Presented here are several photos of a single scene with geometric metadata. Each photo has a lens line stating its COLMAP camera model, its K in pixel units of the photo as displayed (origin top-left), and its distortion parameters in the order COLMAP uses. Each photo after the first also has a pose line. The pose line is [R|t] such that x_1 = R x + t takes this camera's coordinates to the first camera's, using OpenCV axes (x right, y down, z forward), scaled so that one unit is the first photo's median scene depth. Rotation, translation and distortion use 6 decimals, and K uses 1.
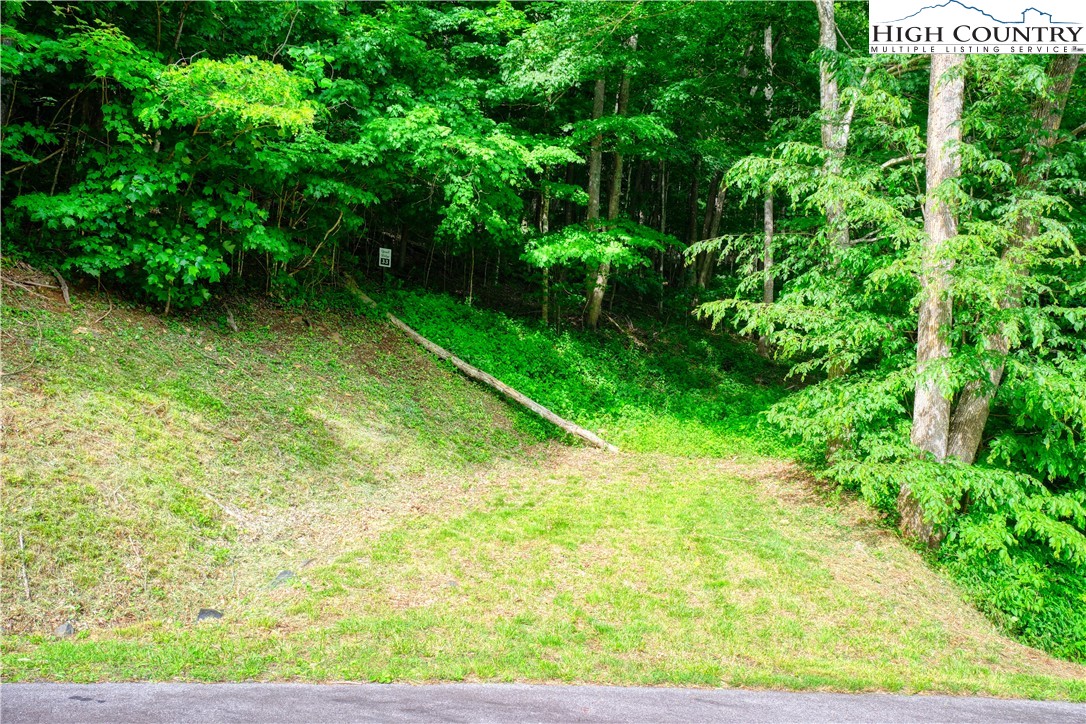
lens RADIAL K [[855.0, 0, 537.6], [0, 855.0, 352.2], [0, 0, 1]] dist [0.006034, 0.005361]
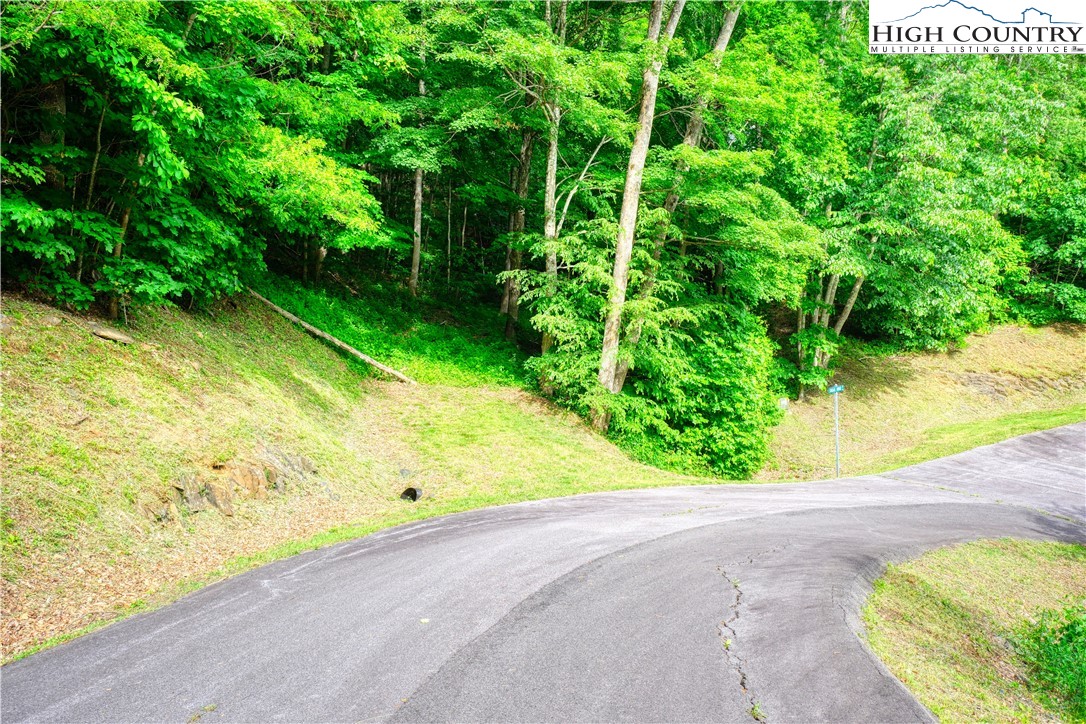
lens RADIAL K [[855.0, 0, 546.6], [0, 855.0, 364.0], [0, 0, 1]] dist [0.006034, 0.005361]
pose [[0.846958, -0.017563, 0.531370, -0.691600], [-0.061136, 0.989607, 0.130155, -0.182264], [-0.528134, -0.142721, 0.837082, -0.592554]]
